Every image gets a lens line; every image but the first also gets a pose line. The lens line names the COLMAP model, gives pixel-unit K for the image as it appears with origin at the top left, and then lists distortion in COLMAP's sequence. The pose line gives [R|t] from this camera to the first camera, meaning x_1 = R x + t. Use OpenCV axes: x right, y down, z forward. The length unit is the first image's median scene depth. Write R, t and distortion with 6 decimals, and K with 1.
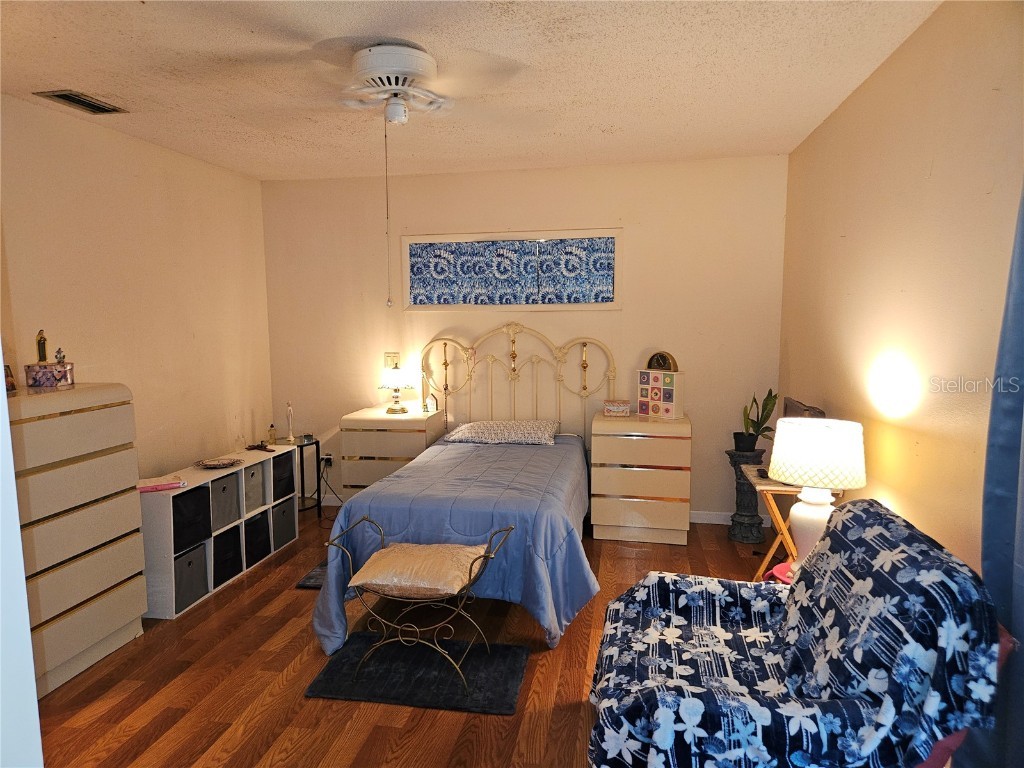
lens RADIAL K [[682.0, 0, 510.2], [0, 682.0, 386.8], [0, 0, 1]] dist [0.082997, -0.071758]
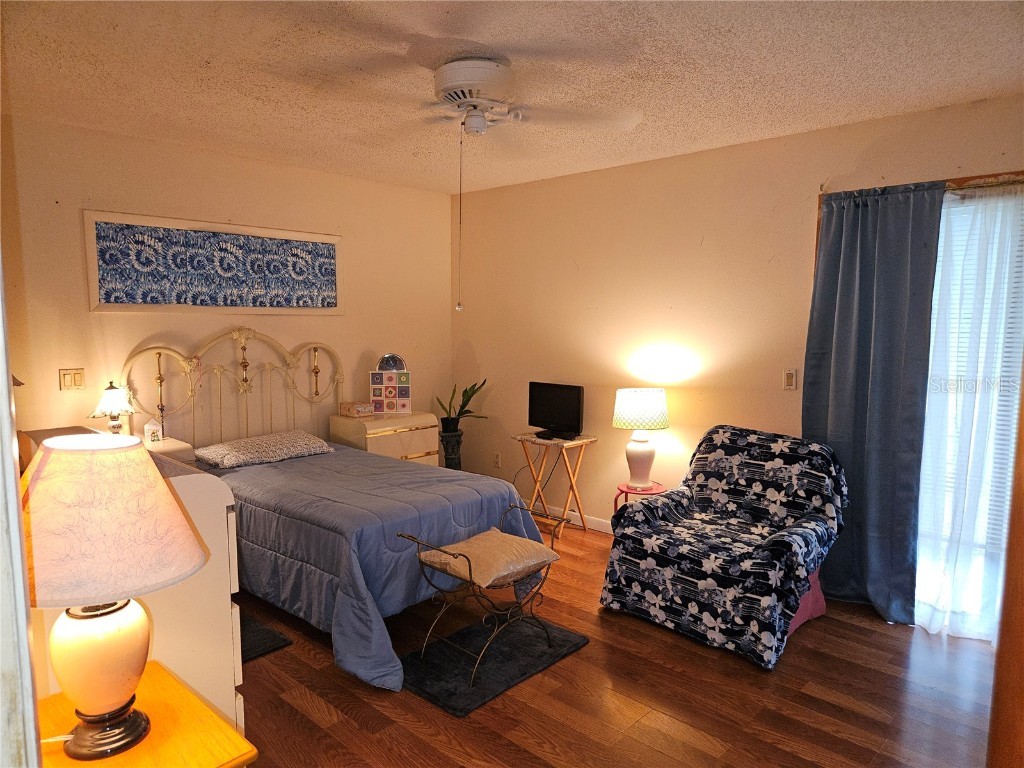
lens RADIAL K [[682.0, 0, 511.8], [0, 682.0, 391.1], [0, 0, 1]] dist [0.082997, -0.071758]
pose [[0.533731, -0.080521, 0.841812, -0.584702], [0.082327, 0.995675, 0.043041, -0.021603], [-0.841638, 0.046332, 0.538052, 0.231346]]
